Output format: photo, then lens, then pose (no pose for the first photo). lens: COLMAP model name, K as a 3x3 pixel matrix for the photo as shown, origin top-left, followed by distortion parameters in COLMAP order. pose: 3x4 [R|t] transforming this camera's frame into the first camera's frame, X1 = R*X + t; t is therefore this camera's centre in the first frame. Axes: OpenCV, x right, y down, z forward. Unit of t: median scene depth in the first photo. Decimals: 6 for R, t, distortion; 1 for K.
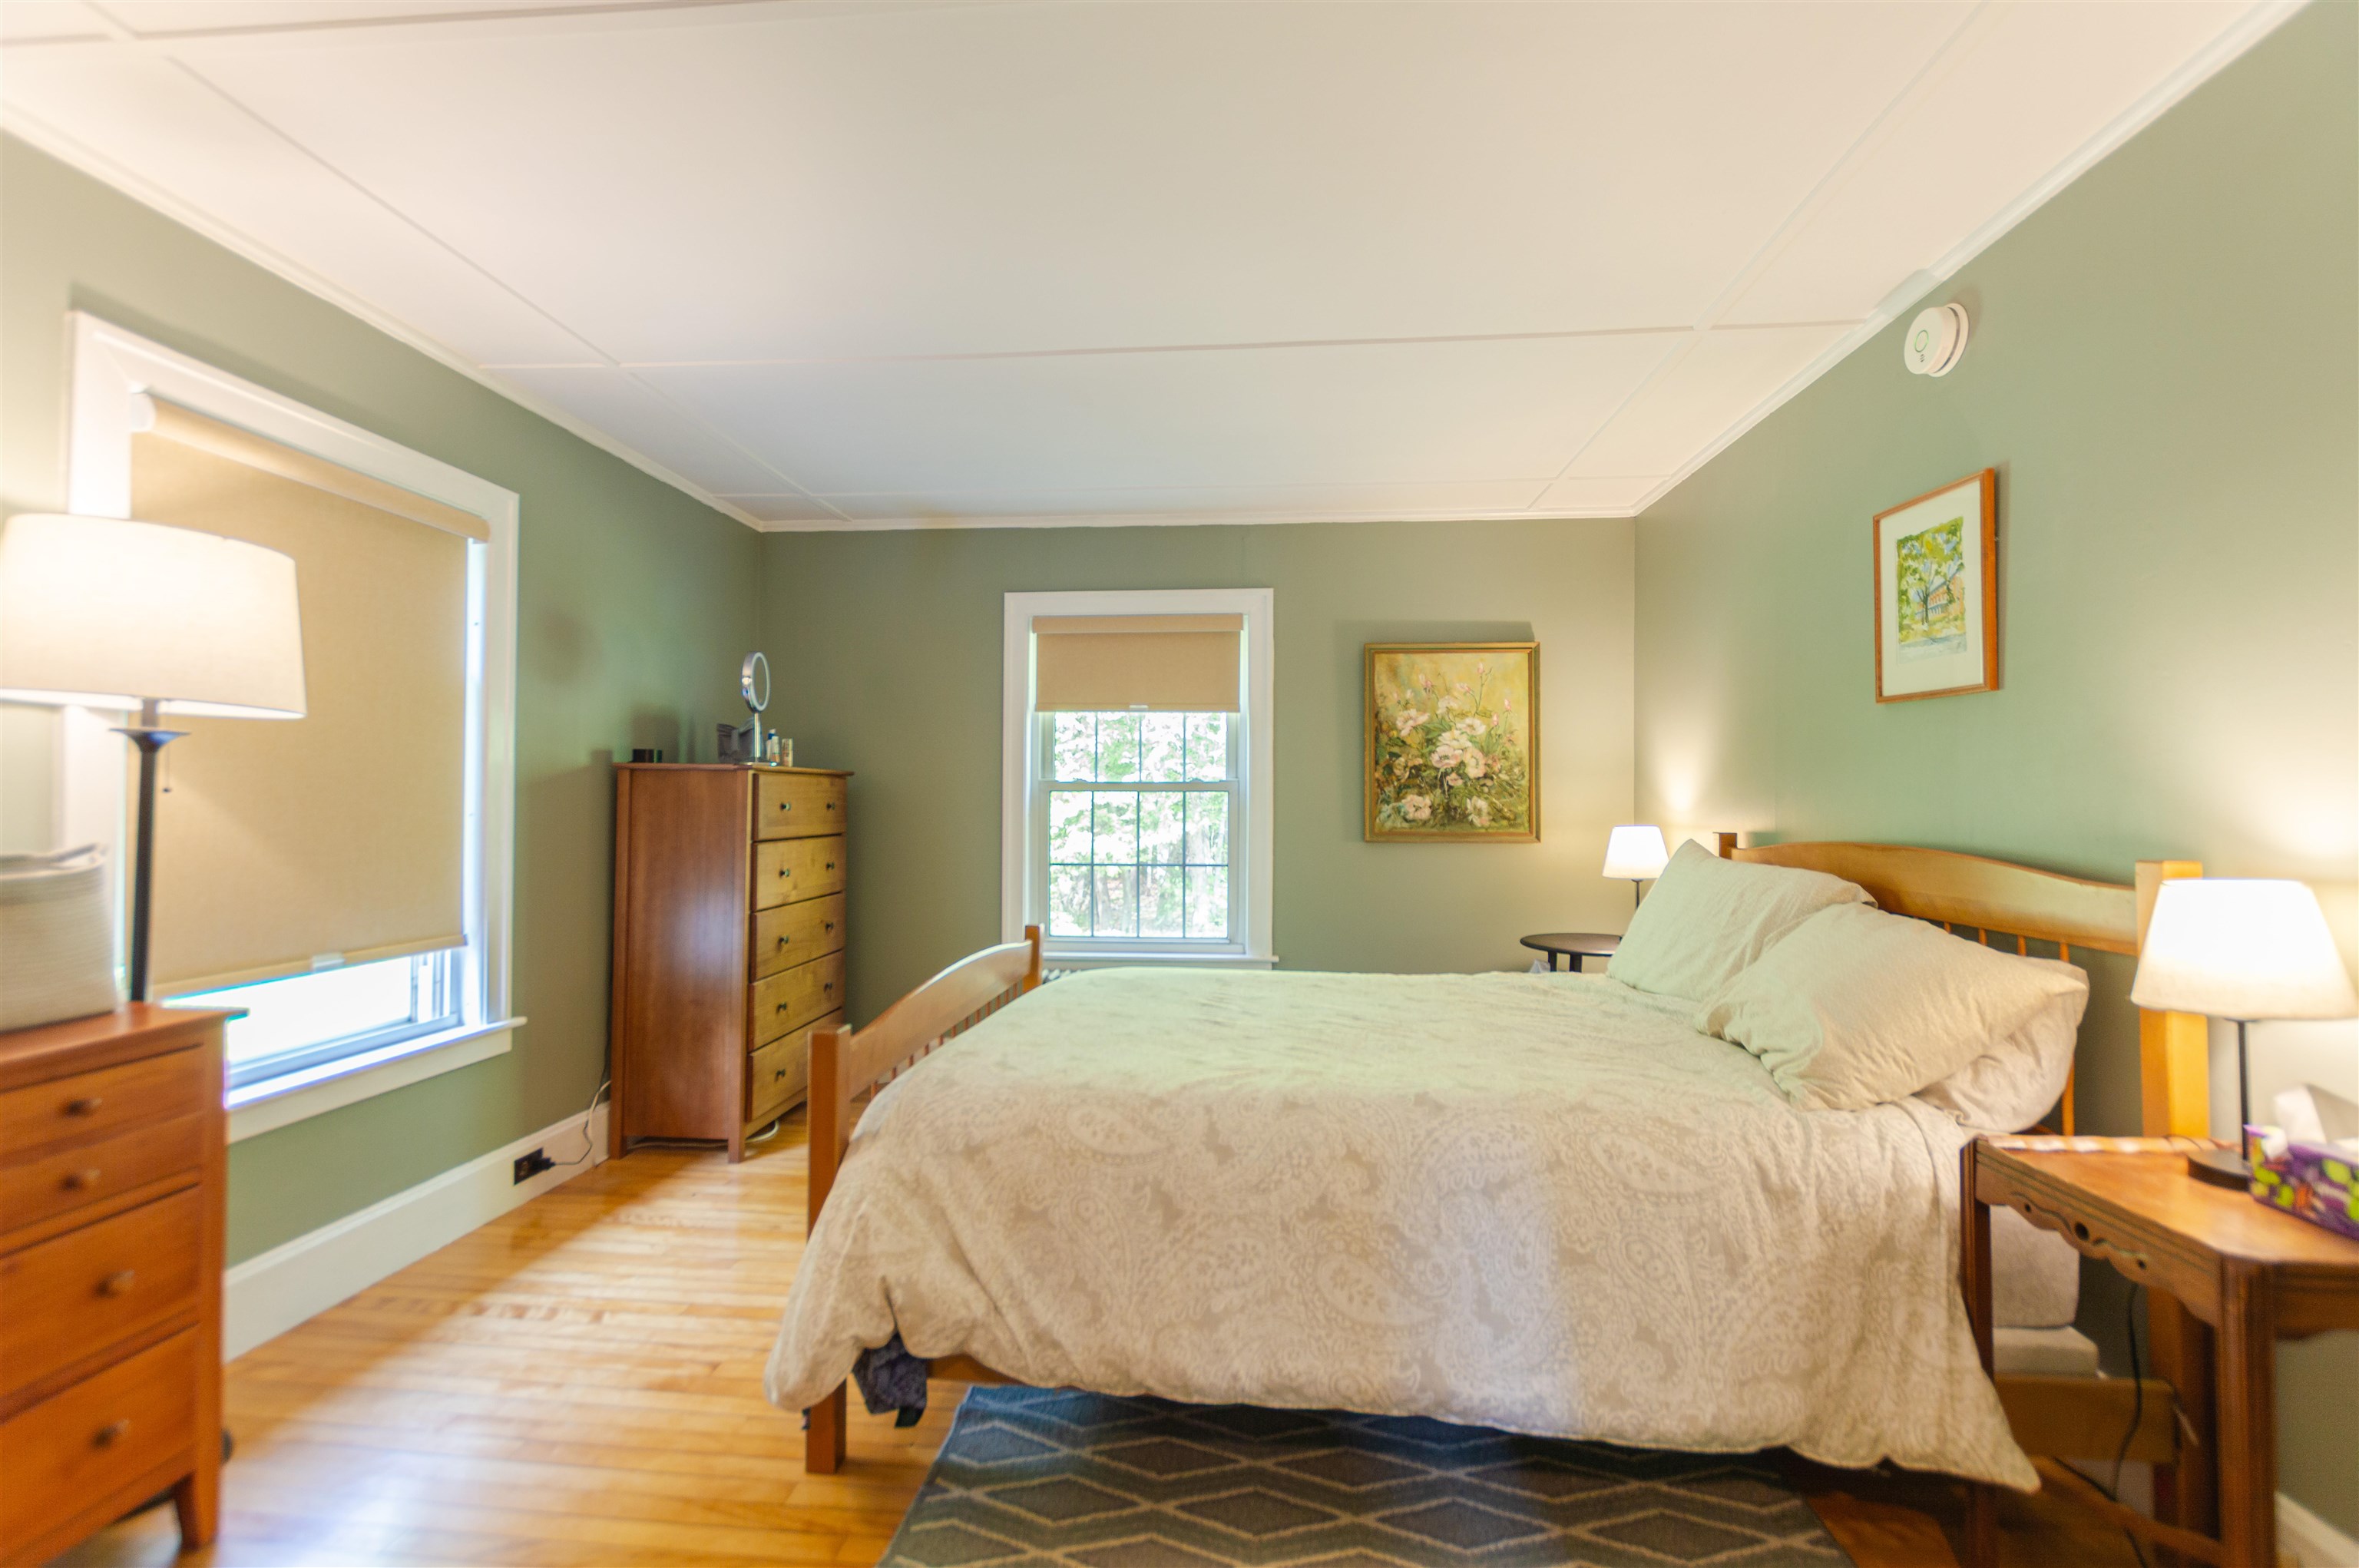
lens RADIAL K [[1030.7, 0, 1176.6], [0, 1030.7, 785.7], [0, 0, 1]] dist [0.013644, -0.007846]
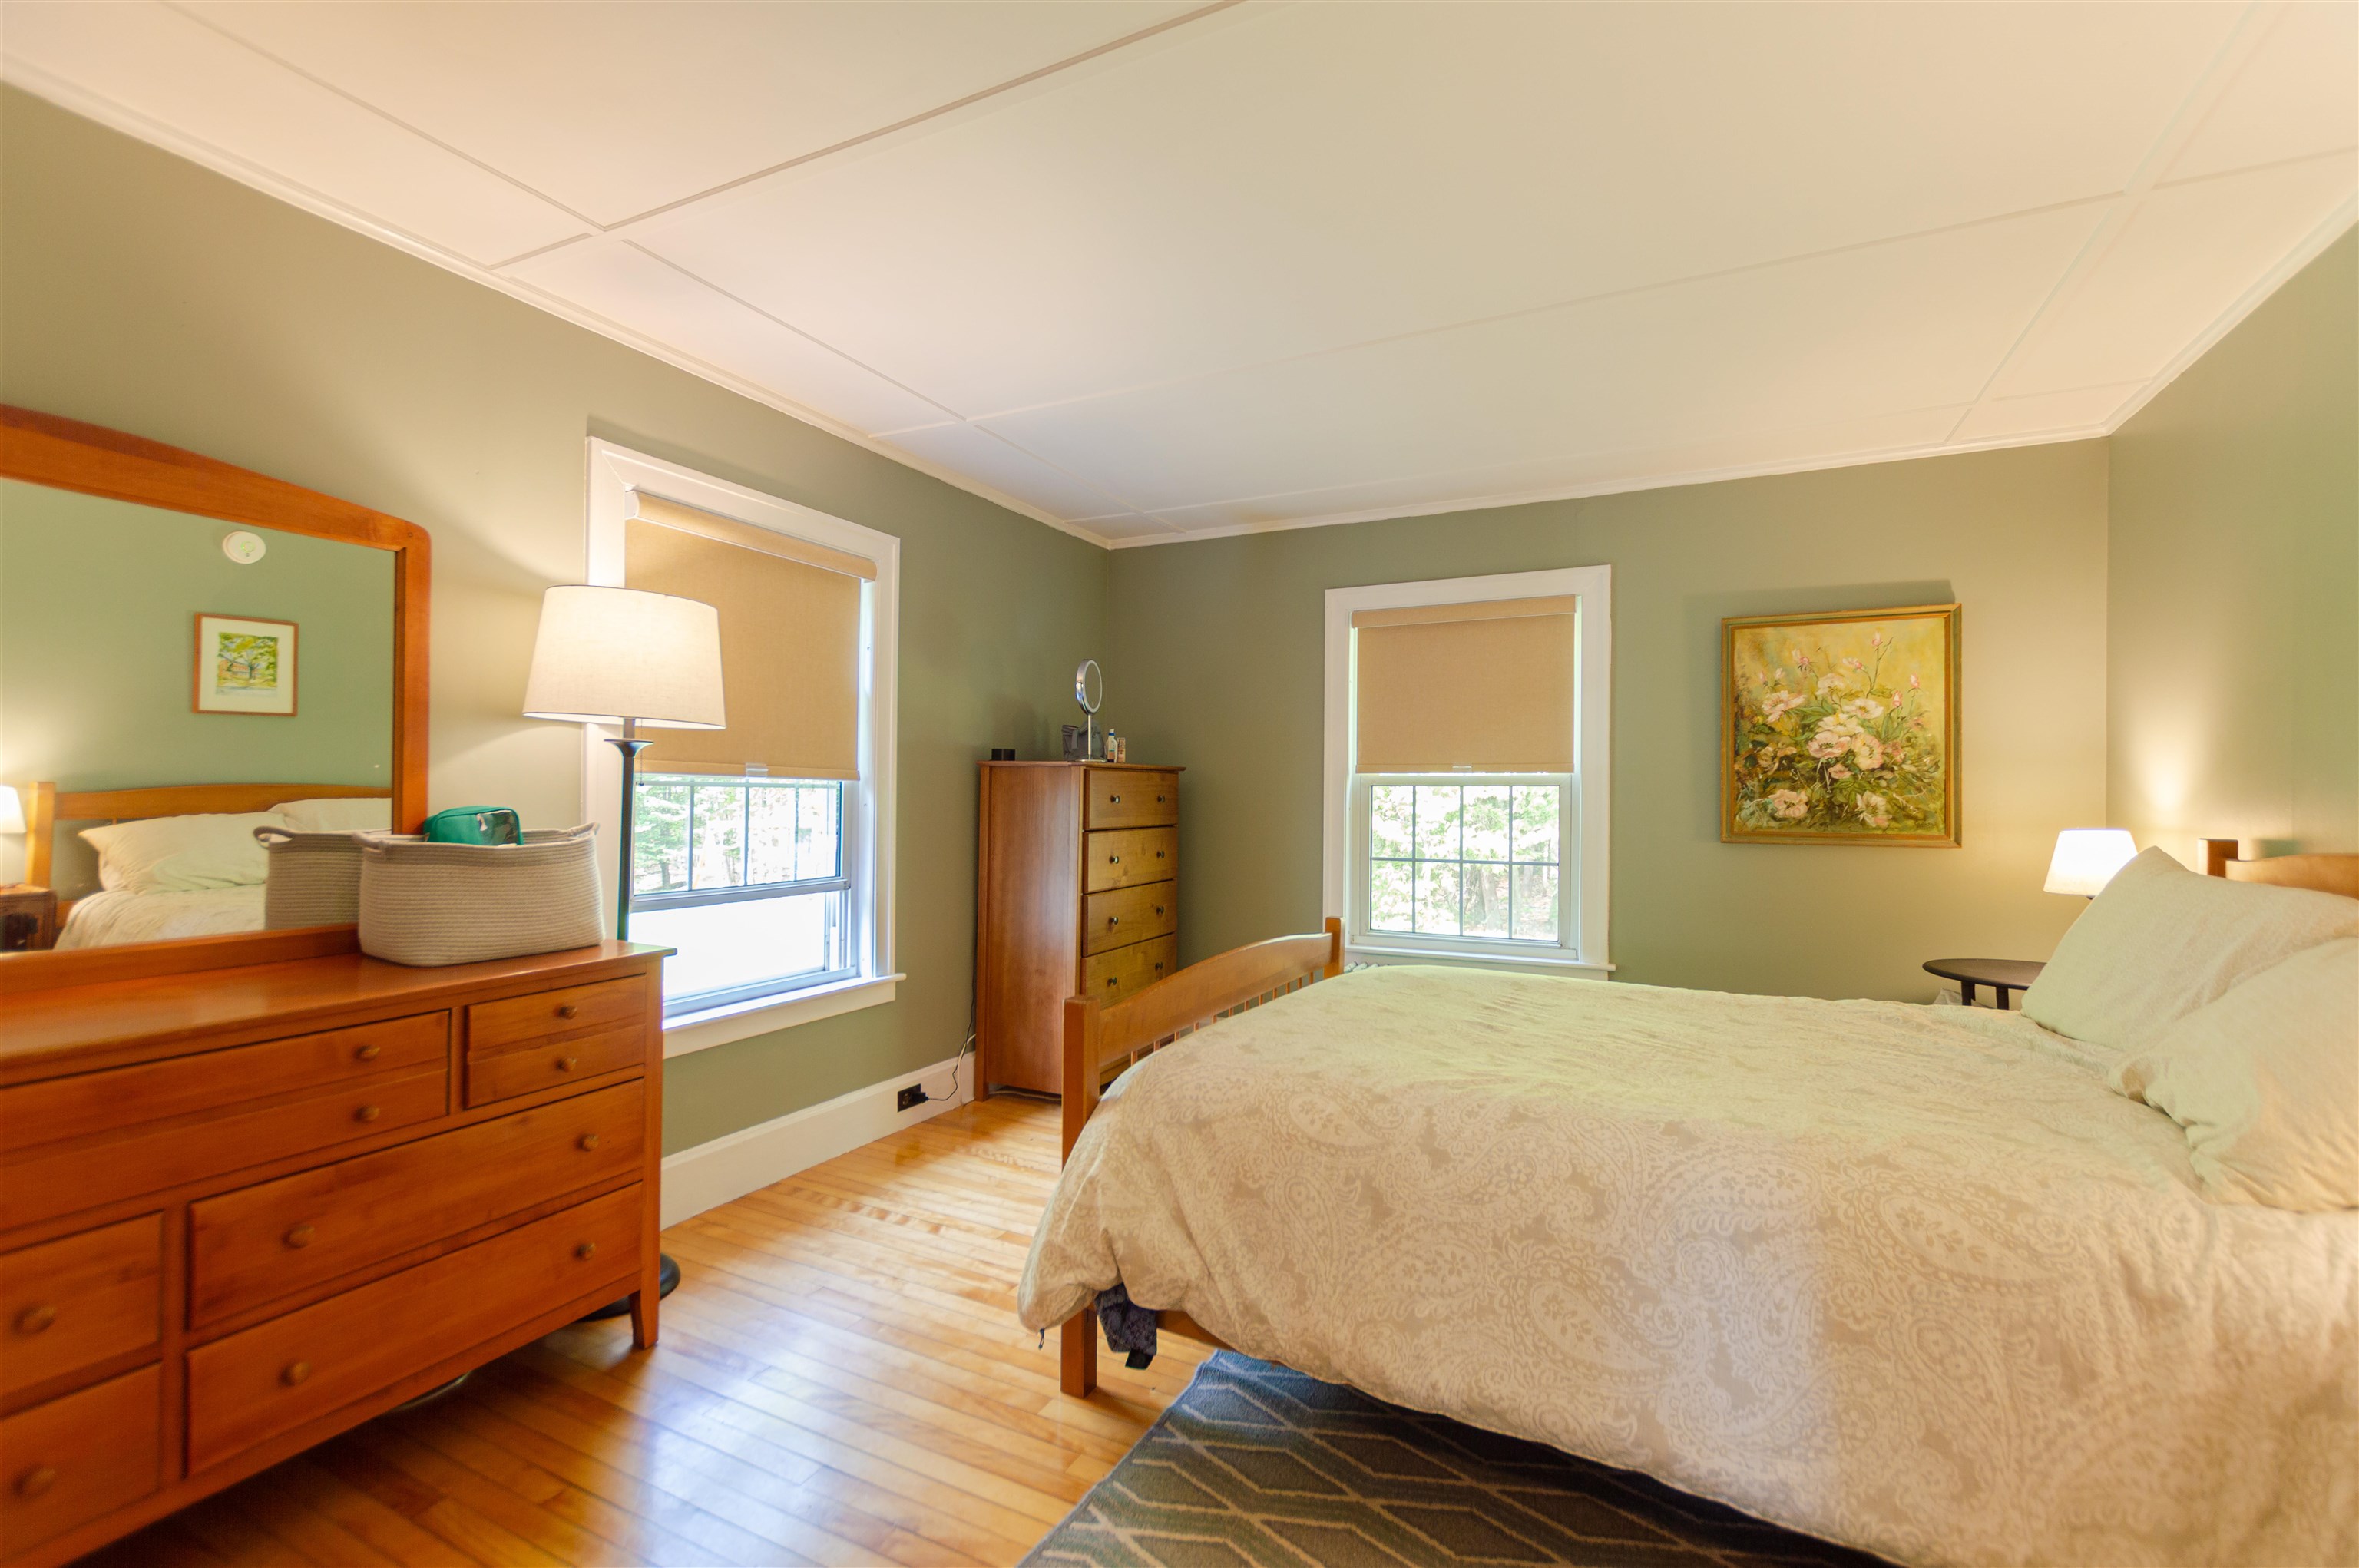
lens RADIAL K [[1030.7, 0, 1176.6], [0, 1030.7, 785.7], [0, 0, 1]] dist [0.013644, -0.007846]
pose [[0.928897, -0.000073, -0.370339, 0.180174], [0.002062, 0.999985, 0.004976, 0.000712], [0.370333, -0.005386, 0.928883, 0.008148]]
